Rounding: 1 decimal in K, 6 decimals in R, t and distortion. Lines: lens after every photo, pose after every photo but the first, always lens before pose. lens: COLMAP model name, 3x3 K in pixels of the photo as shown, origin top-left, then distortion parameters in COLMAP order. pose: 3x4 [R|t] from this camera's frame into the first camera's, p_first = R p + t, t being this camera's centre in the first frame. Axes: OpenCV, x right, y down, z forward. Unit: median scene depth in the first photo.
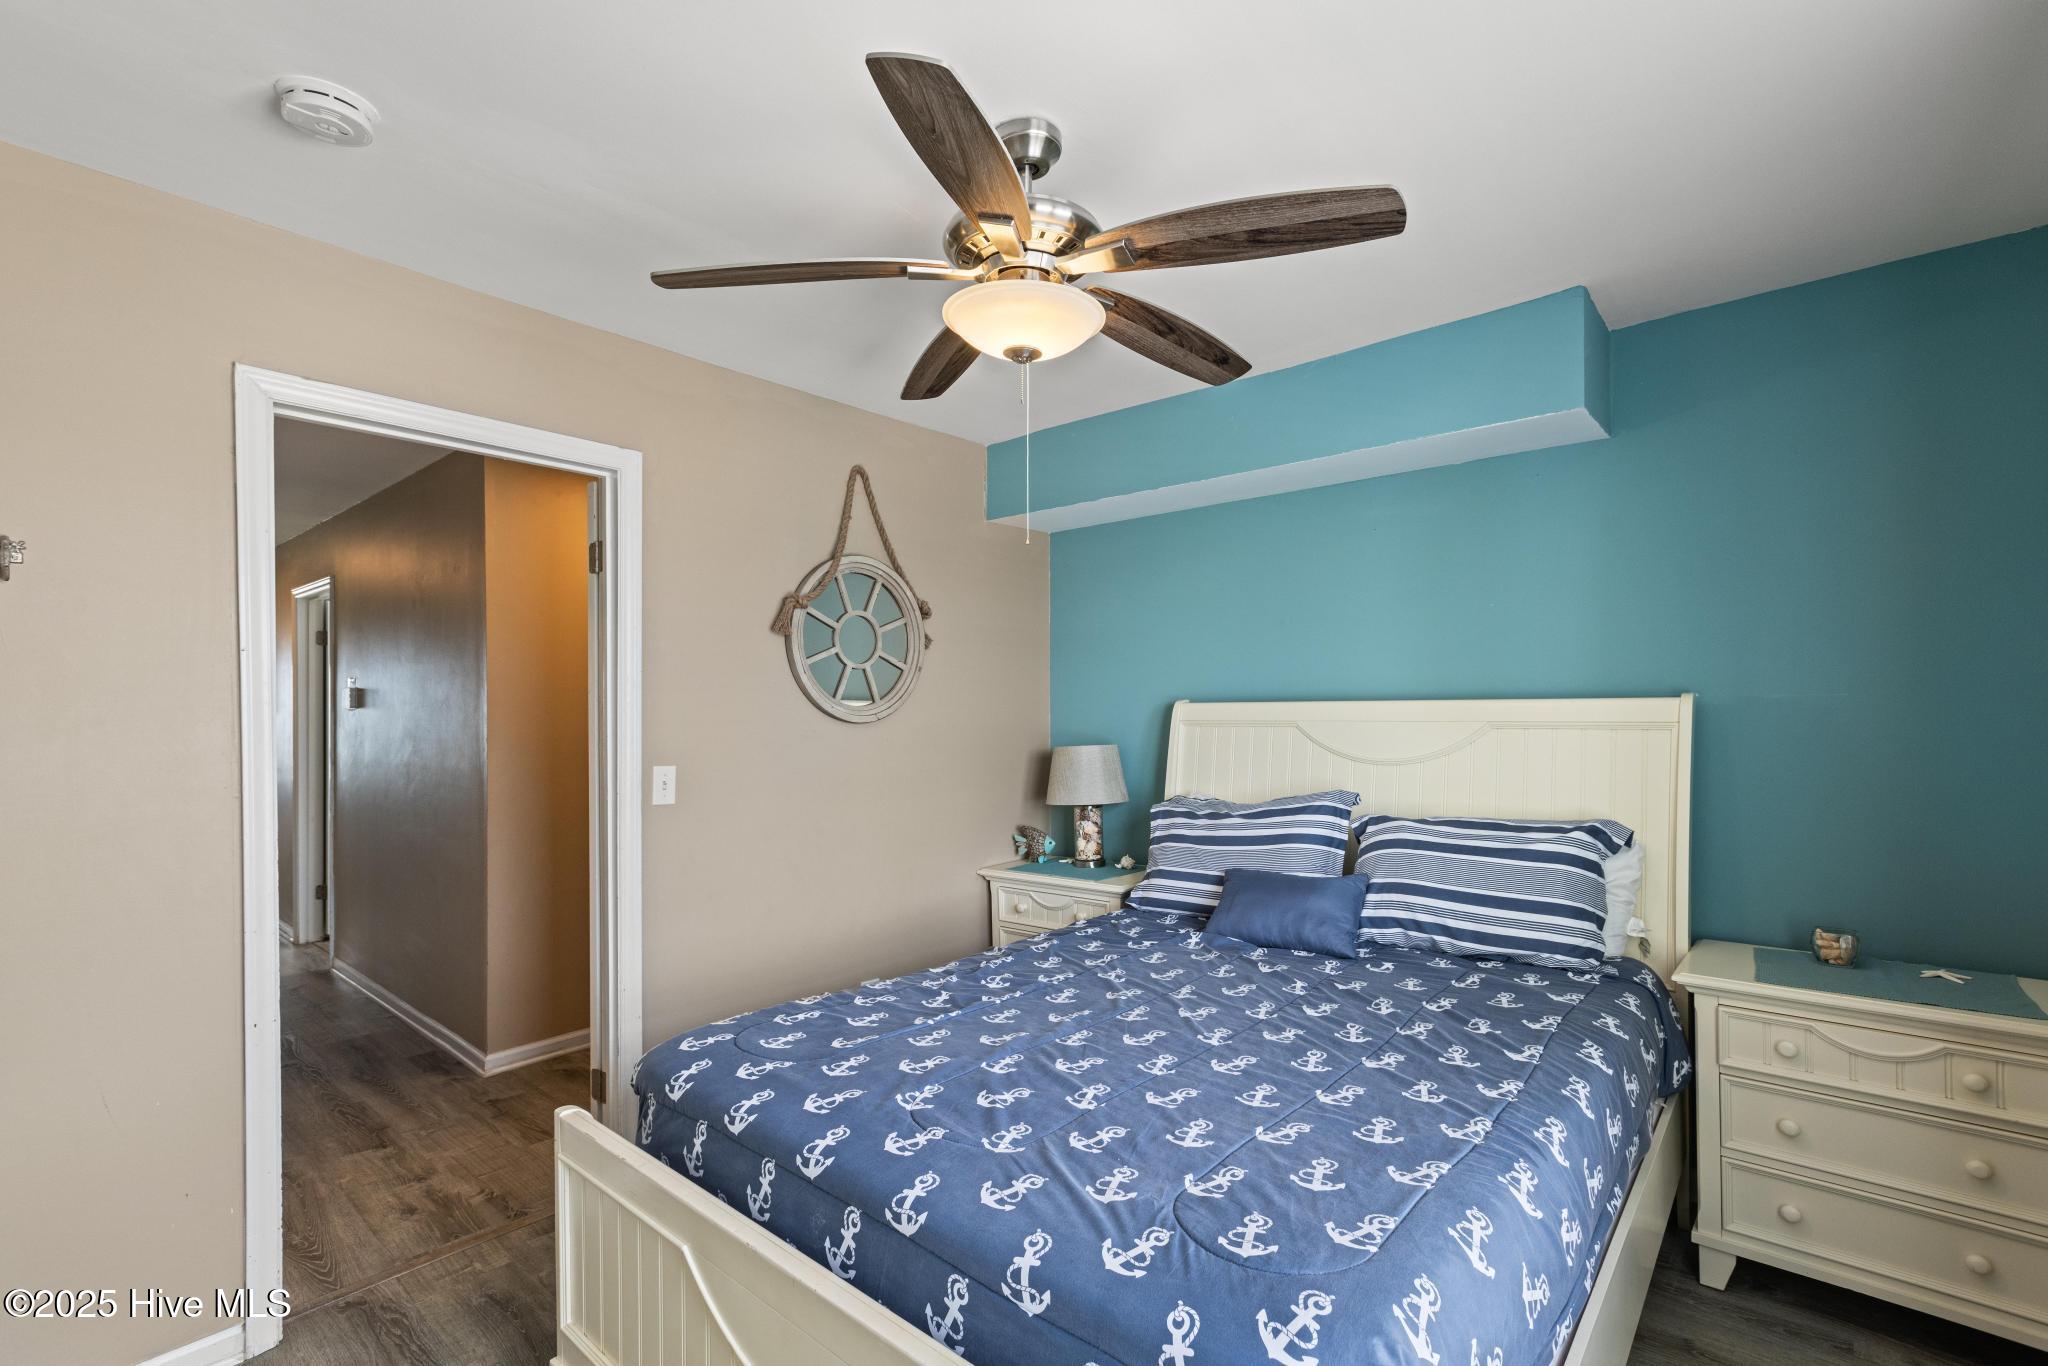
lens RADIAL K [[918.2, 0, 1027.9], [0, 918.2, 691.0], [0, 0, 1]] dist [0.000092, 0.000013]
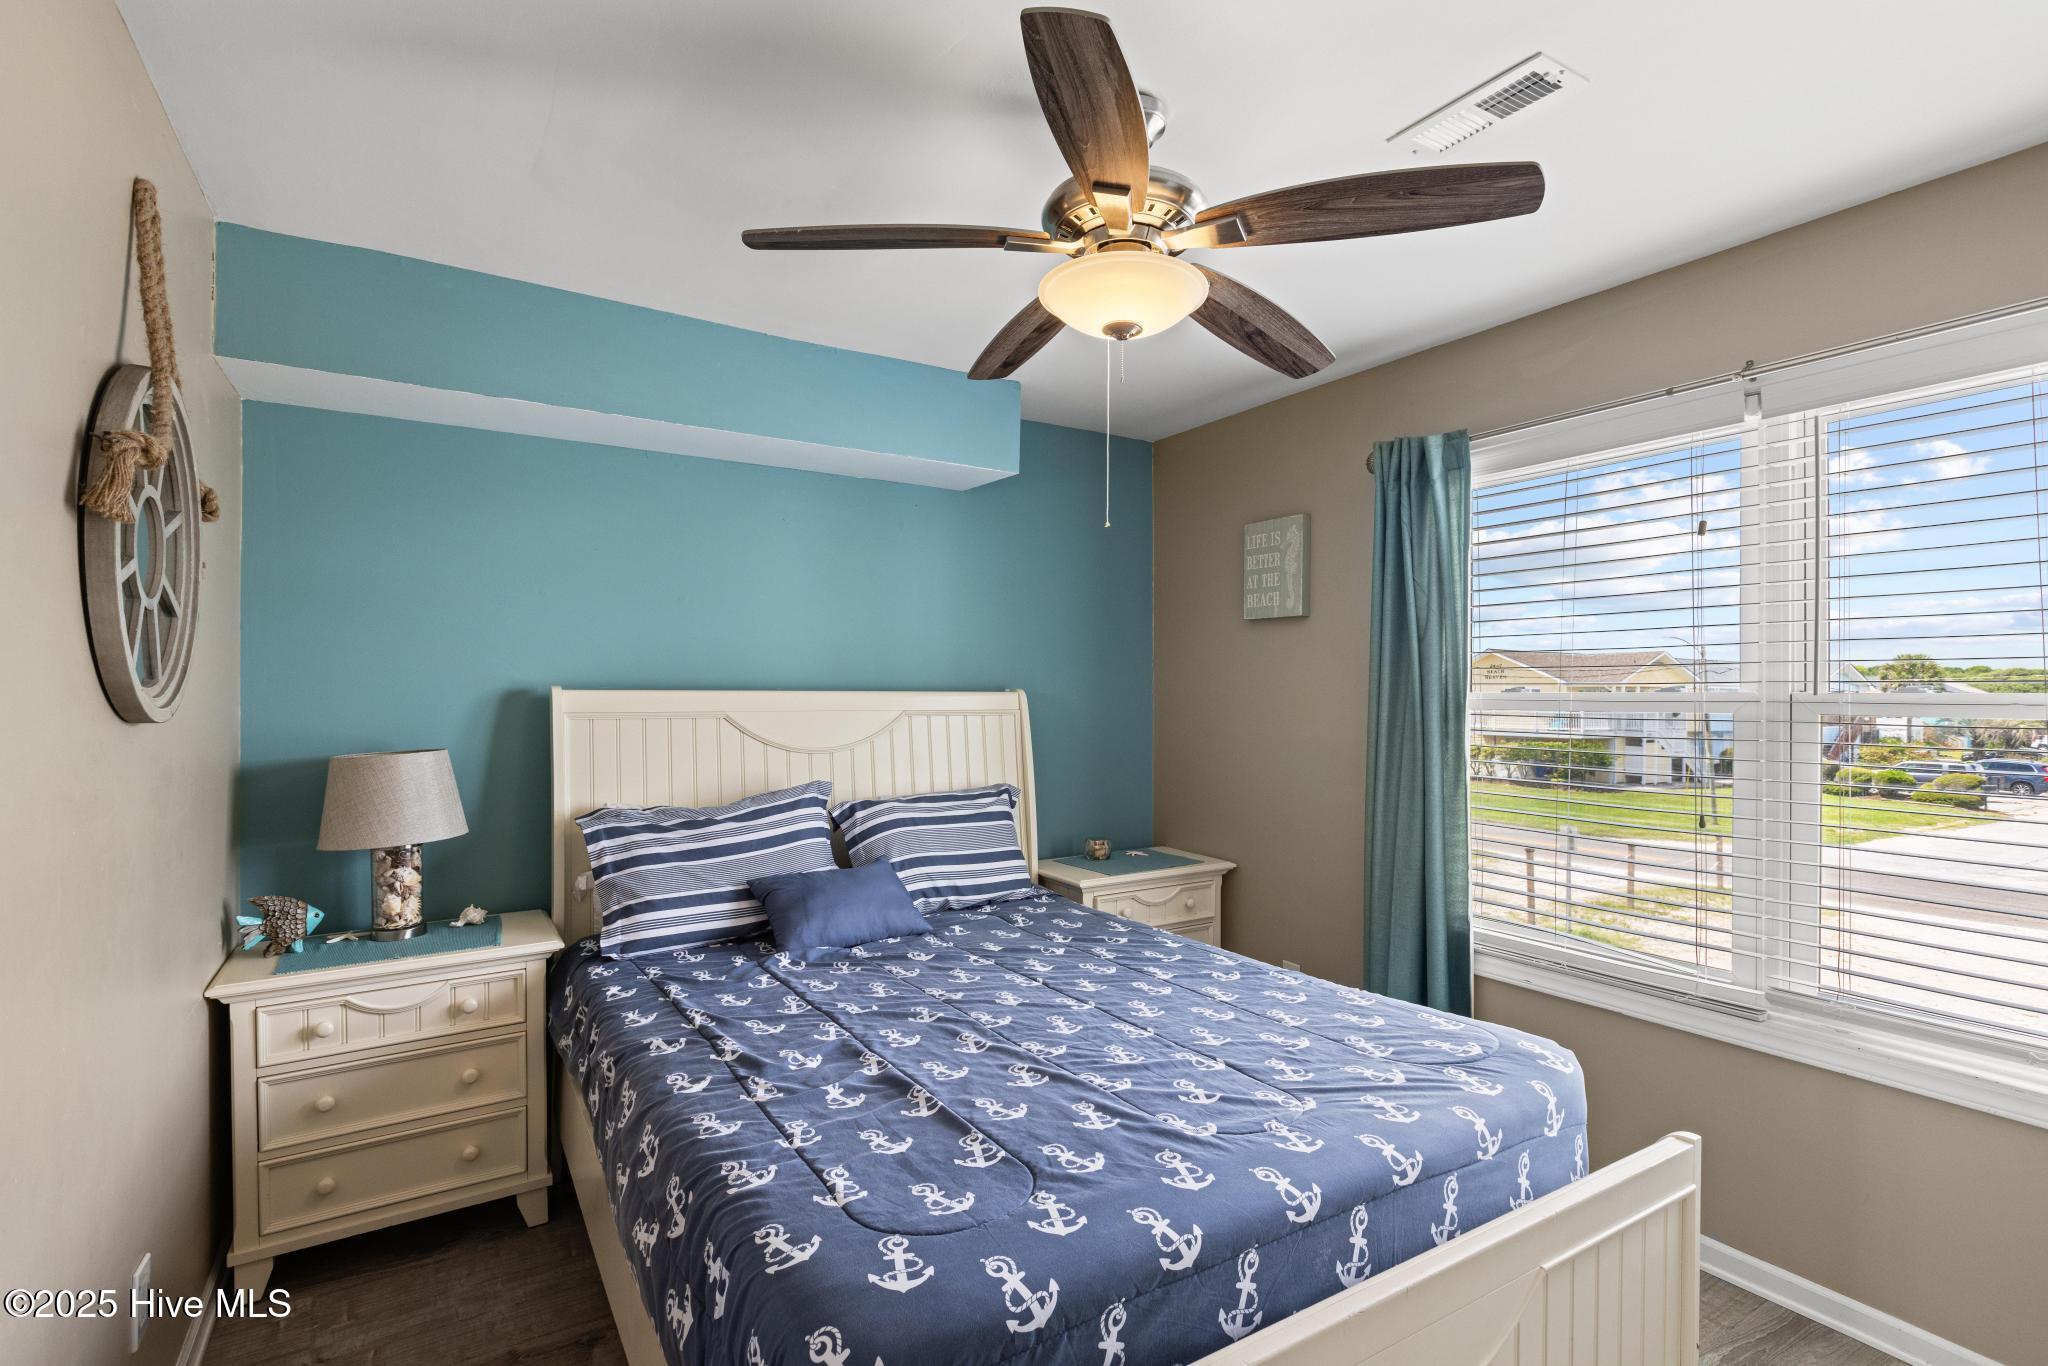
lens RADIAL K [[957.4, 0, 1024.1], [0, 957.4, 626.1], [0, 0, 1]] dist [-0.003263, -0.000244]
pose [[0.294316, 0.078201, 0.952503, -0.633903], [-0.024274, 0.996937, -0.074349, 0.012603], [-0.955400, -0.001239, 0.295313, 0.499363]]
